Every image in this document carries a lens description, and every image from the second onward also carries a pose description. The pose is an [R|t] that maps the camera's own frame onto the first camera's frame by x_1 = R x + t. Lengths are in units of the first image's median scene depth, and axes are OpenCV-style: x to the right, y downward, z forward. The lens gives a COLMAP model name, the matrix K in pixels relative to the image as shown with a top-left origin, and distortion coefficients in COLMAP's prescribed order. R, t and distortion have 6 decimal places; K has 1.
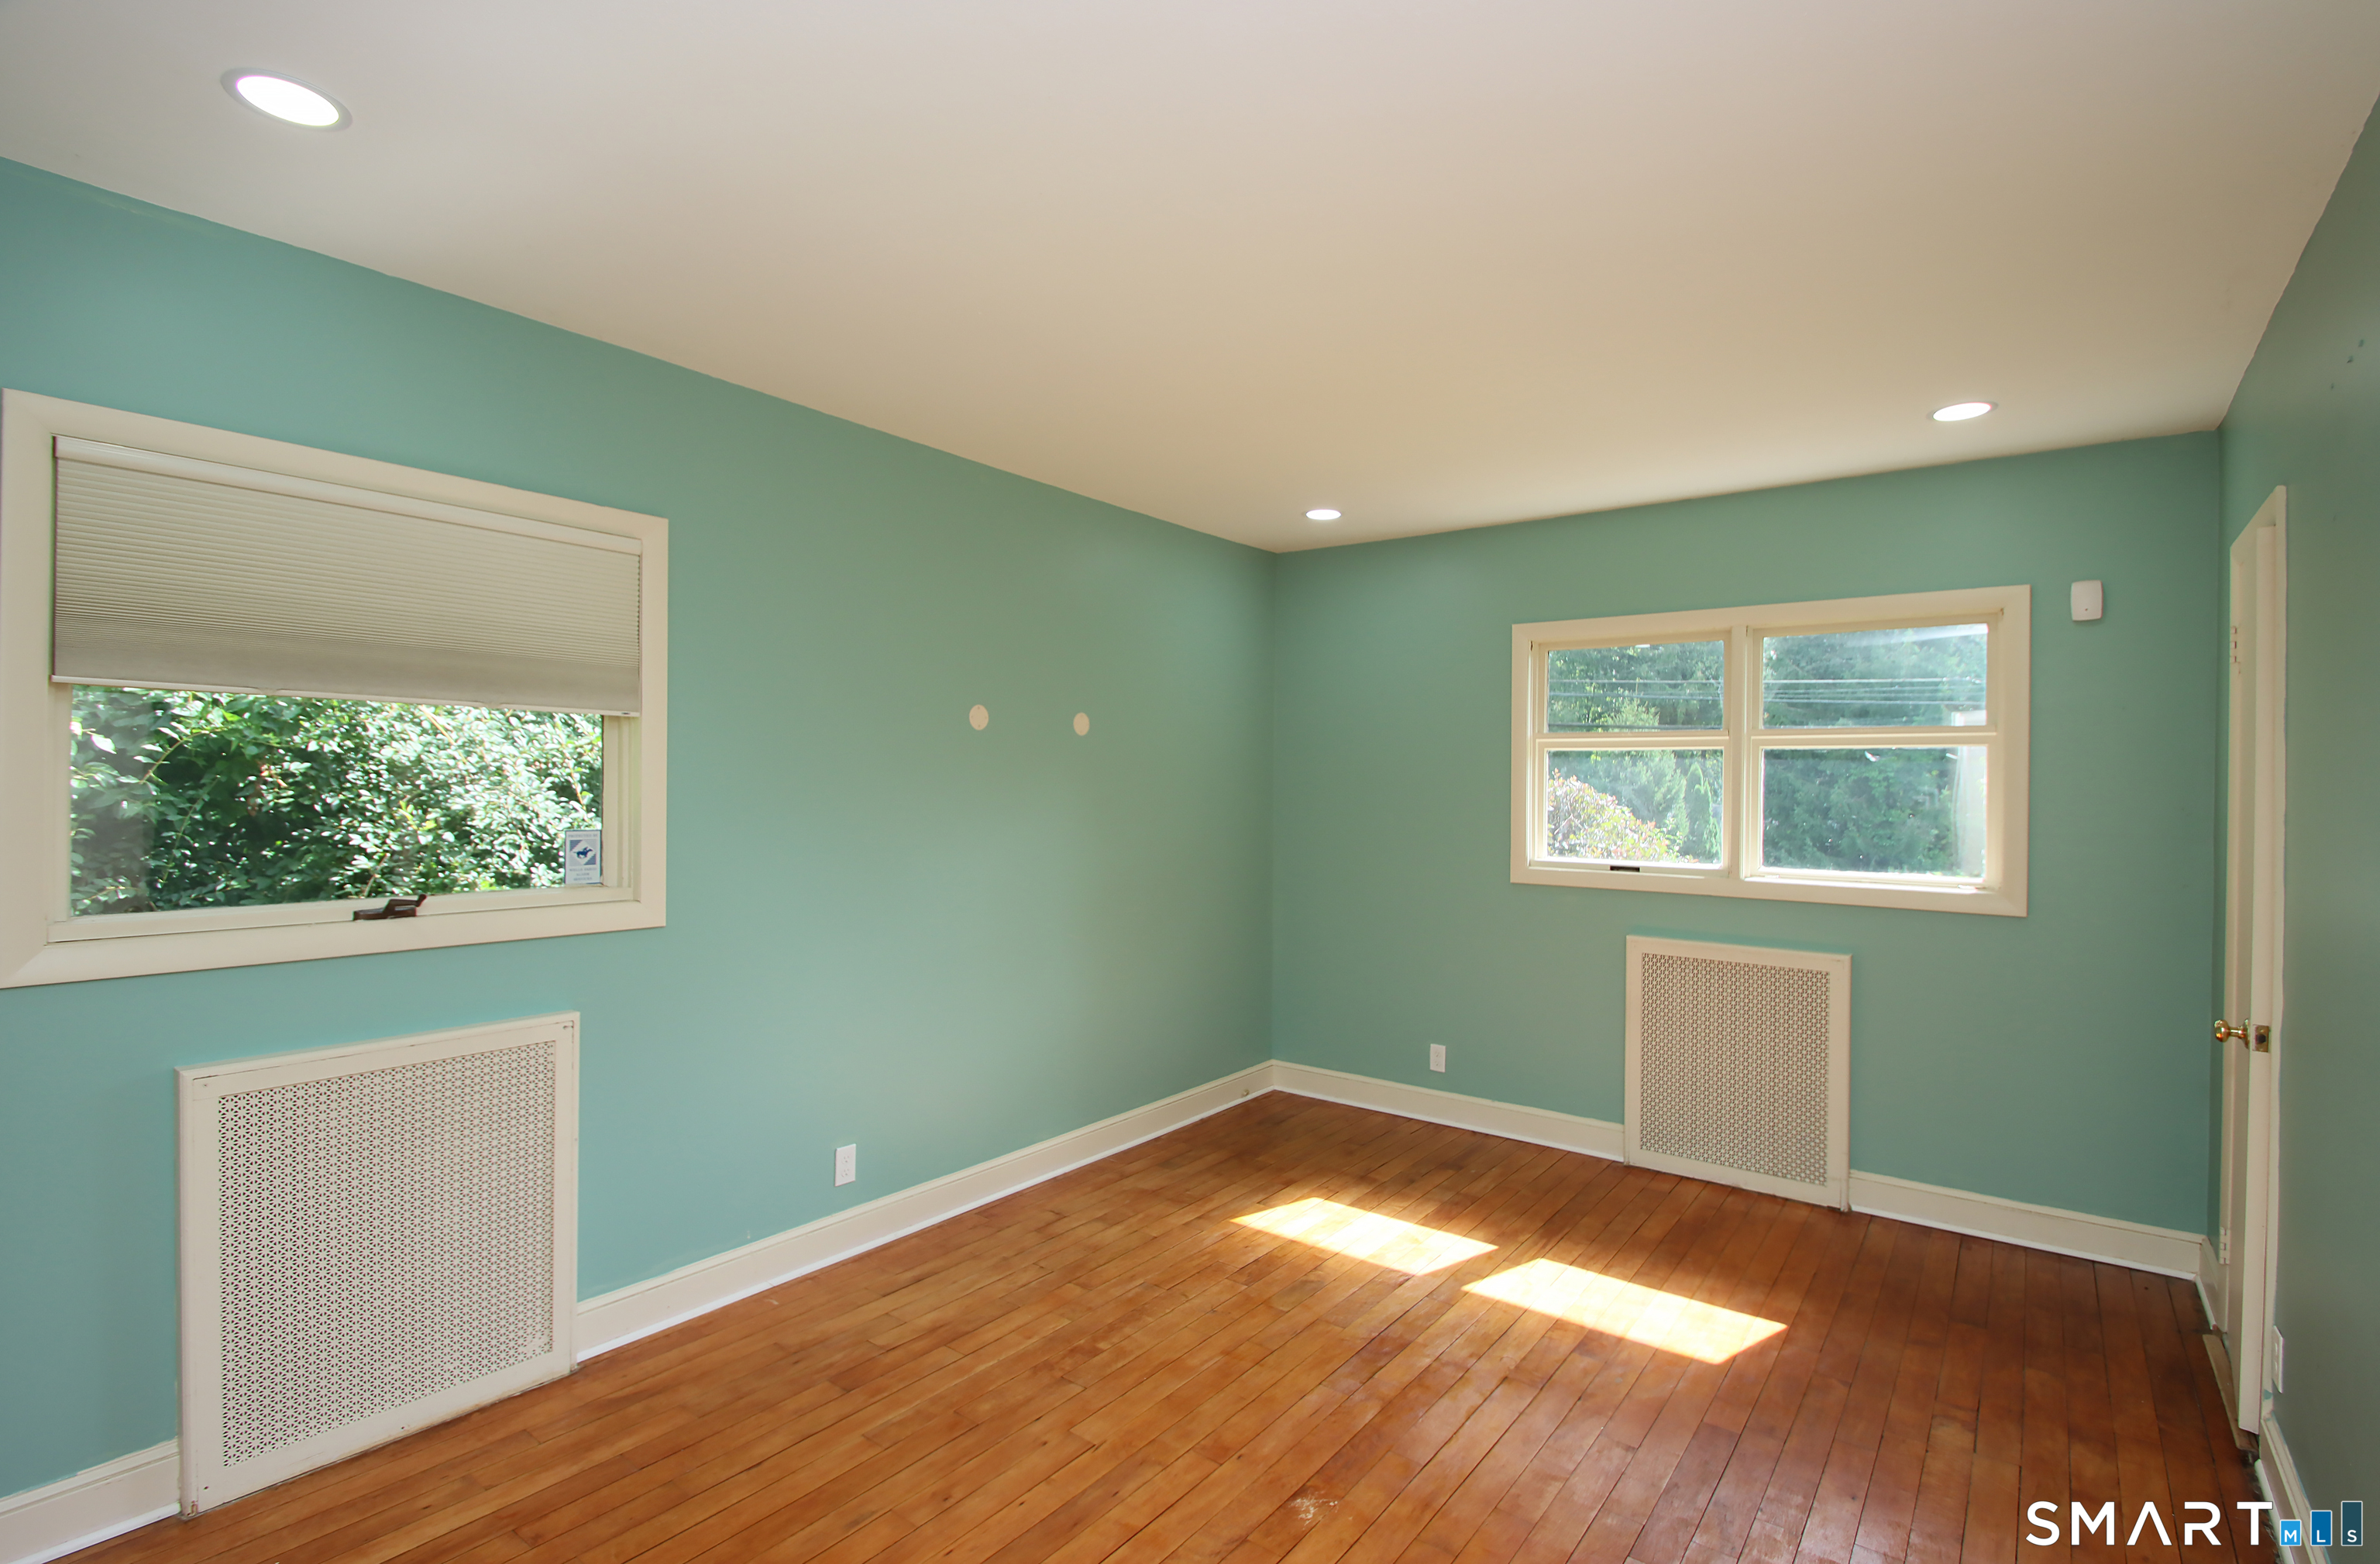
lens RADIAL K [[1104.1, 0, 1203.9], [0, 1104.1, 785.5], [0, 0, 1]] dist [0.008875, -0.013915]
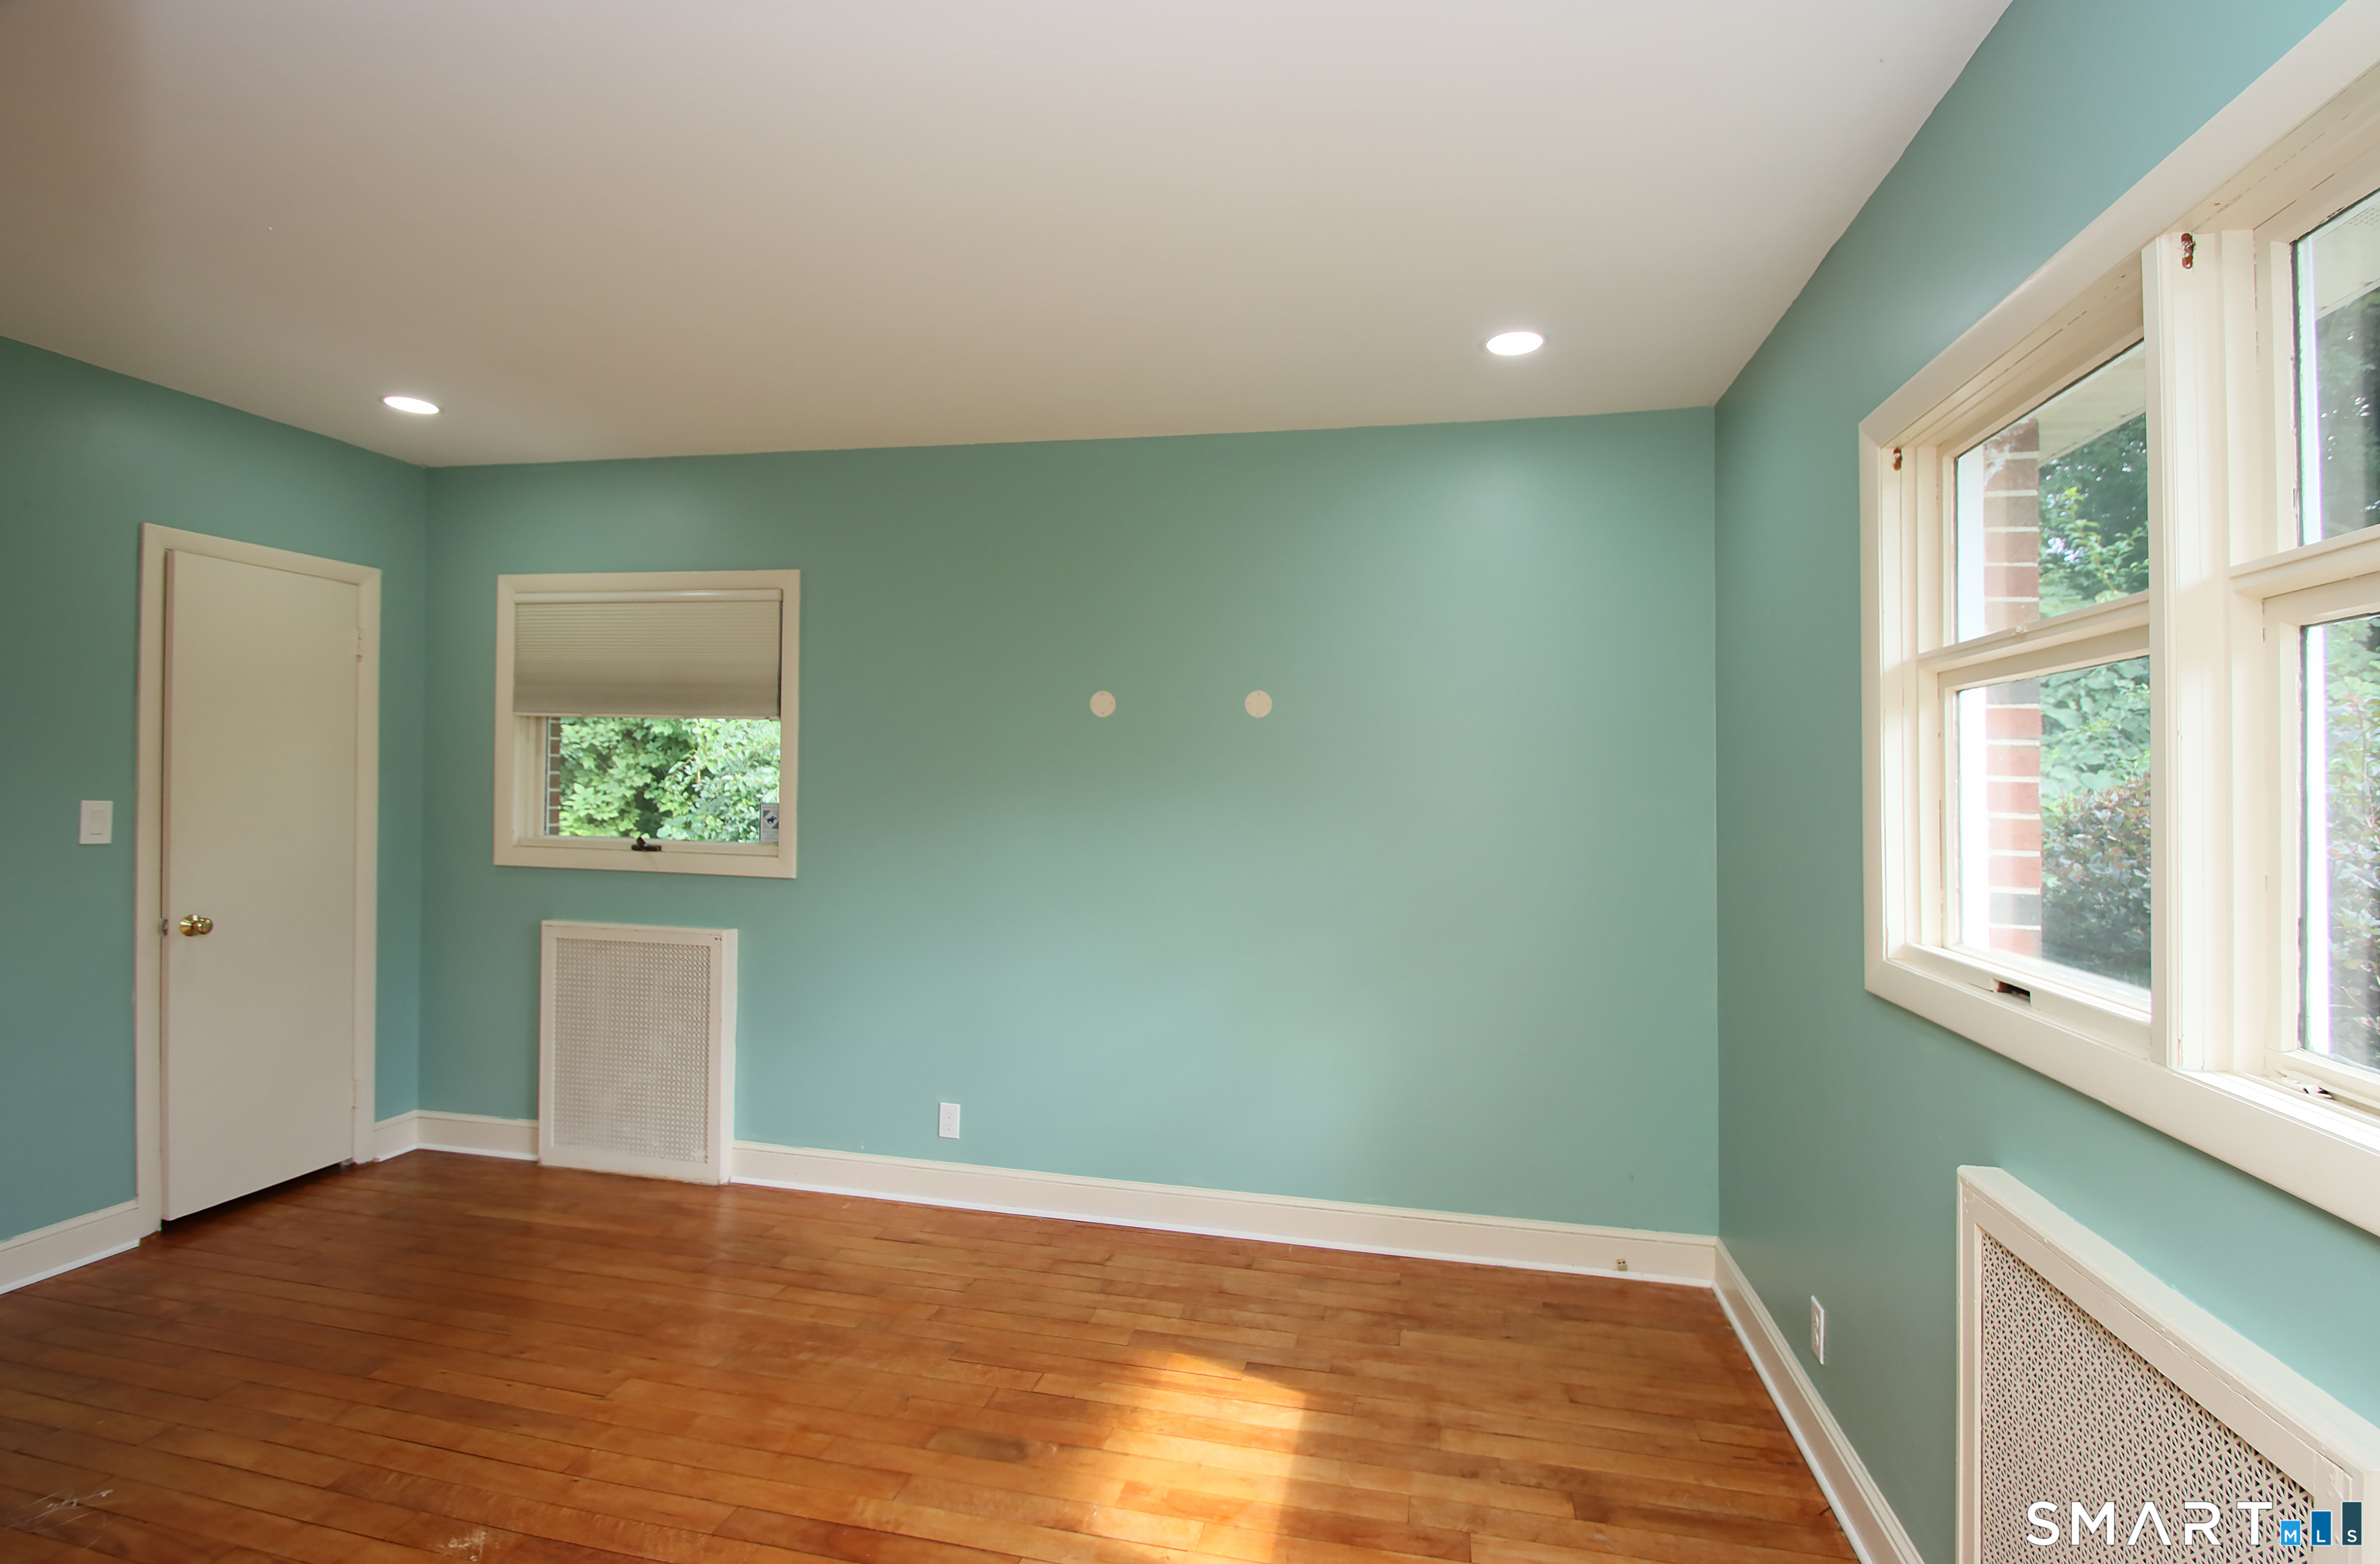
lens RADIAL K [[1104.1, 0, 1203.9], [0, 1104.1, 785.5], [0, 0, 1]] dist [0.008875, -0.013915]
pose [[0.417796, -0.000423, -0.908541, 0.888607], [-0.015049, 0.999859, -0.007386, 0.019496], [0.908416, 0.016759, 0.417731, 0.882808]]
